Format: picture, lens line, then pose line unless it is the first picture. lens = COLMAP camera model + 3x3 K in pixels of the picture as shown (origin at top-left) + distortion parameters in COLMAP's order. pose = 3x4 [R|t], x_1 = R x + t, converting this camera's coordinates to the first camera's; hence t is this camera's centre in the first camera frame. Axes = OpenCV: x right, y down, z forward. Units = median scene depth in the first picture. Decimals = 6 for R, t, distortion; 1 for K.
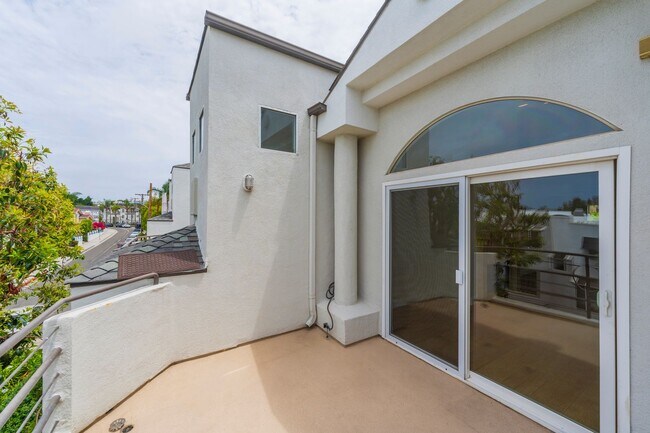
lens RADIAL K [[261.9, 0, 325.0], [0, 261.9, 216.5], [0, 0, 1]] dist [0.001591, 0.000155]
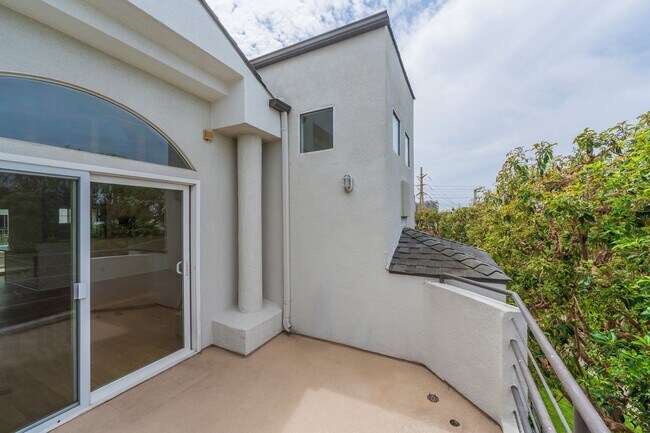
lens RADIAL K [[261.9, 0, 325.0], [0, 261.9, 216.5], [0, 0, 1]] dist [0.001591, 0.000155]
pose [[-0.509871, 0.002795, 0.860246, -0.750078], [0.001327, 0.999996, -0.002462, -0.002227], [-0.860250, -0.000114, -0.509873, 0.950431]]
